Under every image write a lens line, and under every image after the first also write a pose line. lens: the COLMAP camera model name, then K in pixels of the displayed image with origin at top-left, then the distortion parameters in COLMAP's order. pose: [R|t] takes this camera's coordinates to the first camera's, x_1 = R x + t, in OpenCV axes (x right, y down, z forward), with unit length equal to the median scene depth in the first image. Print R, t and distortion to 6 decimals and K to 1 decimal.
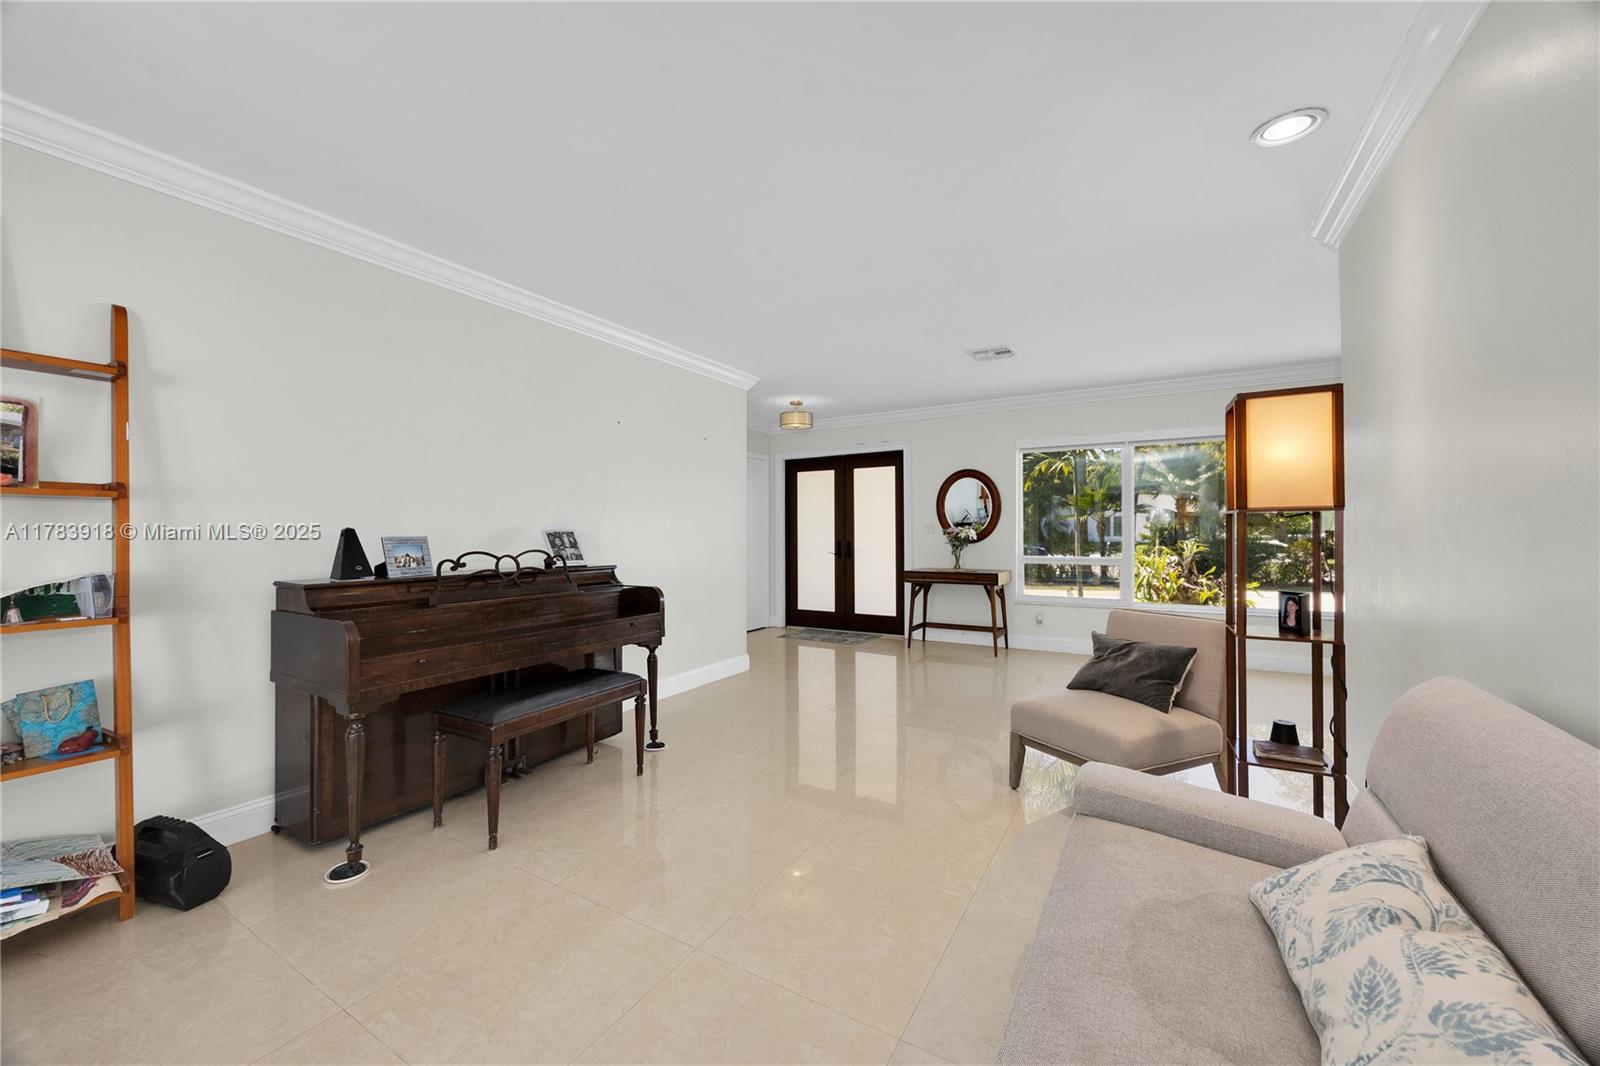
lens RADIAL K [[605.7, 0, 803.1], [0, 605.7, 527.8], [0, 0, 1]] dist [-0.005621, 0.000257]
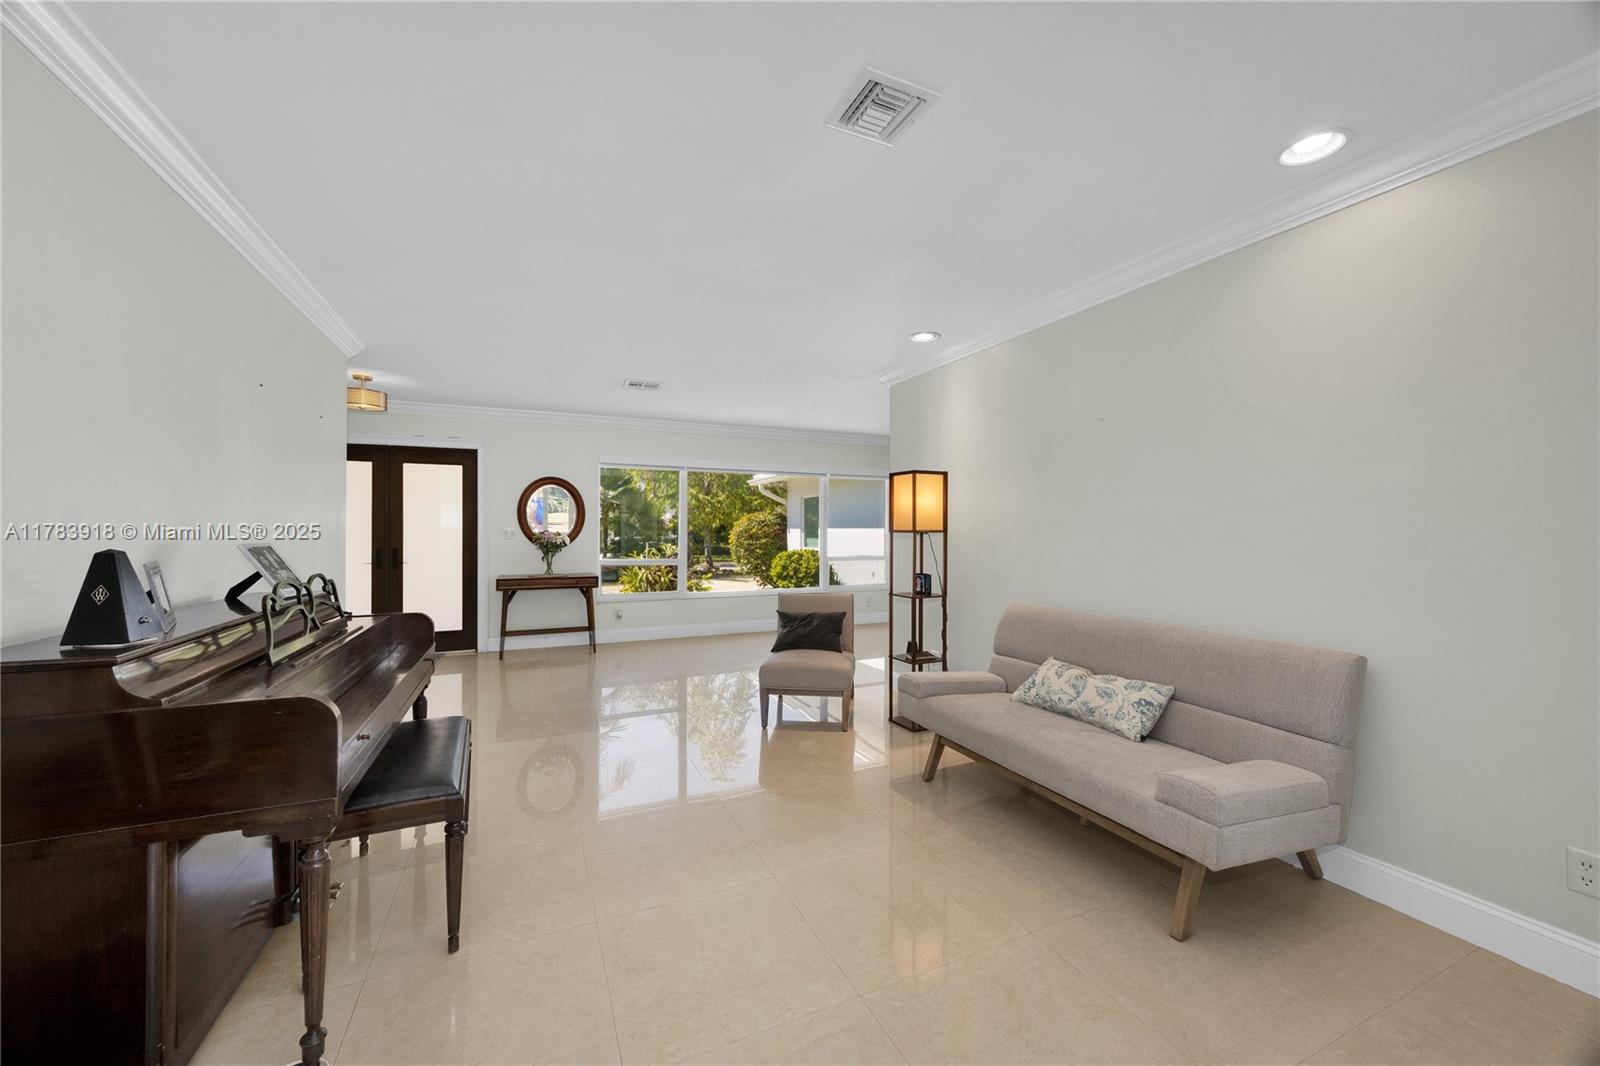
lens RADIAL K [[605.7, 0, 803.1], [0, 605.7, 527.8], [0, 0, 1]] dist [-0.005621, 0.000257]
pose [[0.562308, 0.009597, 0.826872, -0.344400], [-0.009093, 0.999944, -0.005422, -0.009012], [-0.826878, -0.004470, 0.562363, 0.070569]]
